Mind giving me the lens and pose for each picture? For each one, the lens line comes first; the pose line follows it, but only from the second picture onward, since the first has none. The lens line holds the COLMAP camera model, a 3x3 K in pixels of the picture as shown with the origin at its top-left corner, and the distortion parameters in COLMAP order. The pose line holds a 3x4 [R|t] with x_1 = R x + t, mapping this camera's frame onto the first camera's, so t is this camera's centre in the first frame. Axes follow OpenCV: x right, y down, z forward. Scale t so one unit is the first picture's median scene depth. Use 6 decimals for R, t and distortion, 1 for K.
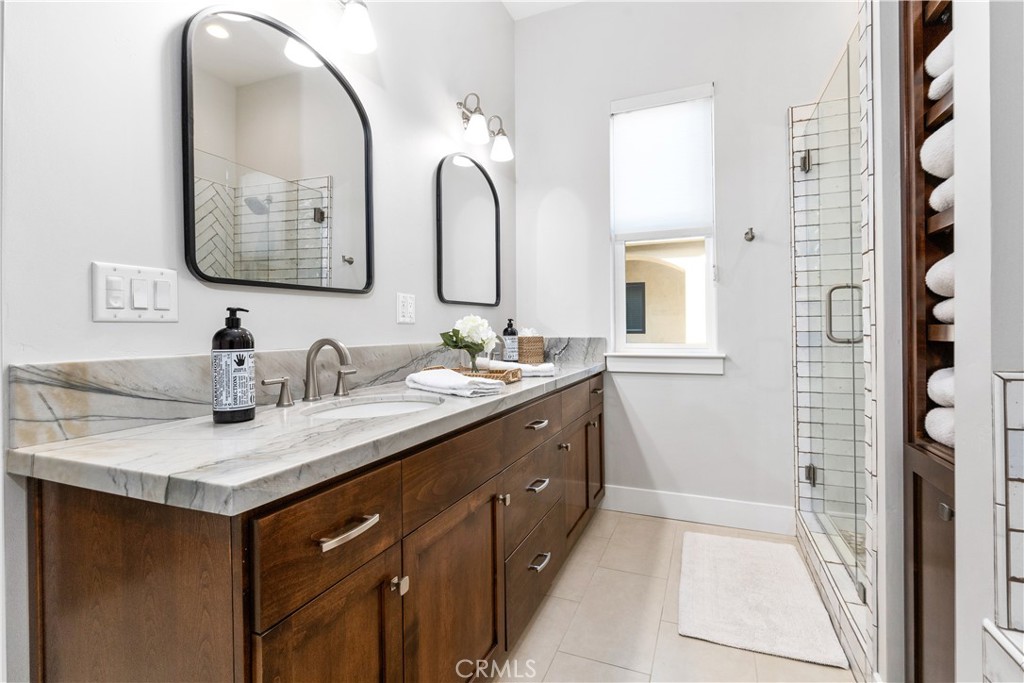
lens RADIAL K [[471.6, 0, 508.8], [0, 471.6, 330.6], [0, 0, 1]] dist [0.001304, 0.000482]
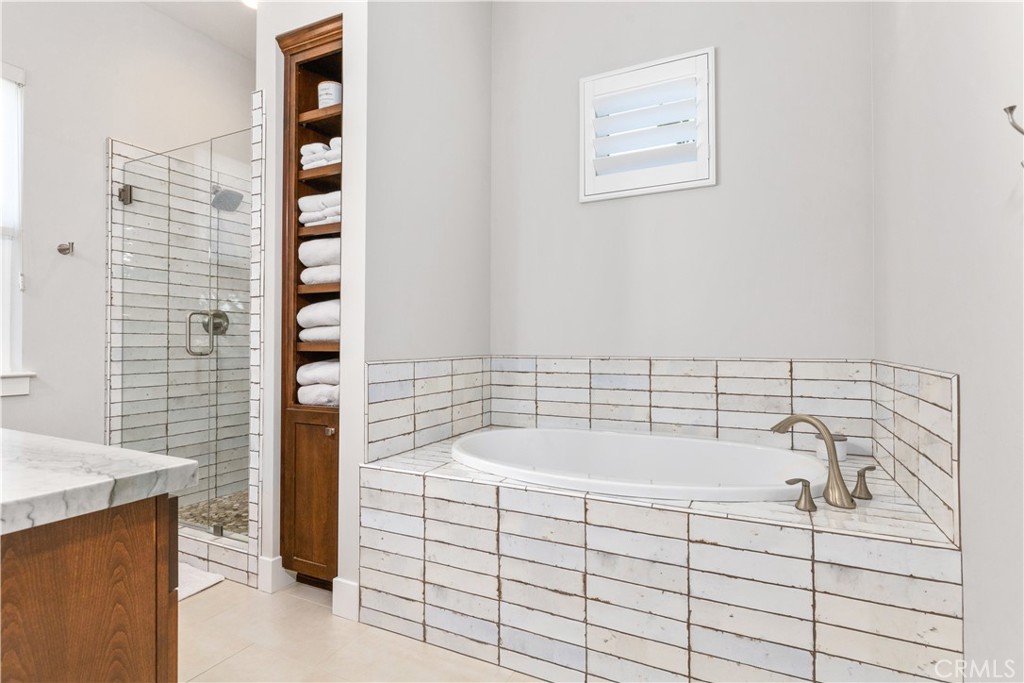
lens RADIAL K [[508.3, 0, 510.7], [0, 508.3, 337.1], [0, 0, 1]] dist [-0.001858, 0.000136]
pose [[0.070599, 0.020274, 0.997299, -0.482329], [0.001004, 0.999791, -0.020395, 0.003981], [-0.997504, 0.002441, 0.070564, 0.009362]]
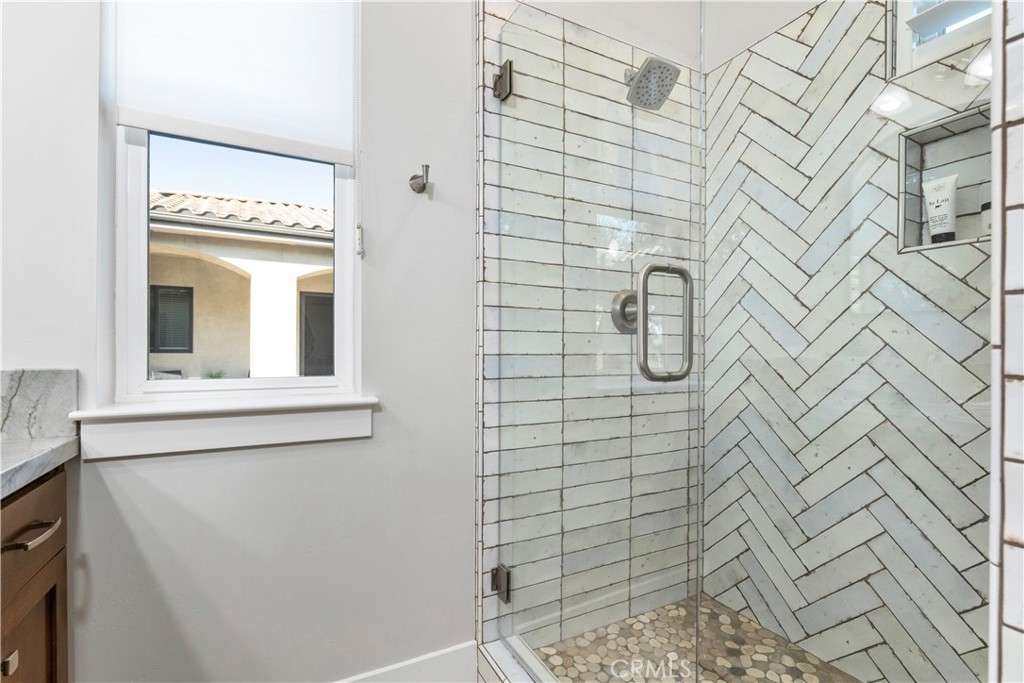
lens RADIAL K [[471.6, 0, 508.4], [0, 471.6, 345.0], [0, 0, 1]] dist [0.001304, 0.000482]
pose [[0.642626, 0.015658, 0.766020, 0.159399], [-0.007448, 0.999872, -0.014189, -0.002012], [-0.766144, 0.003413, 0.642660, 0.581708]]
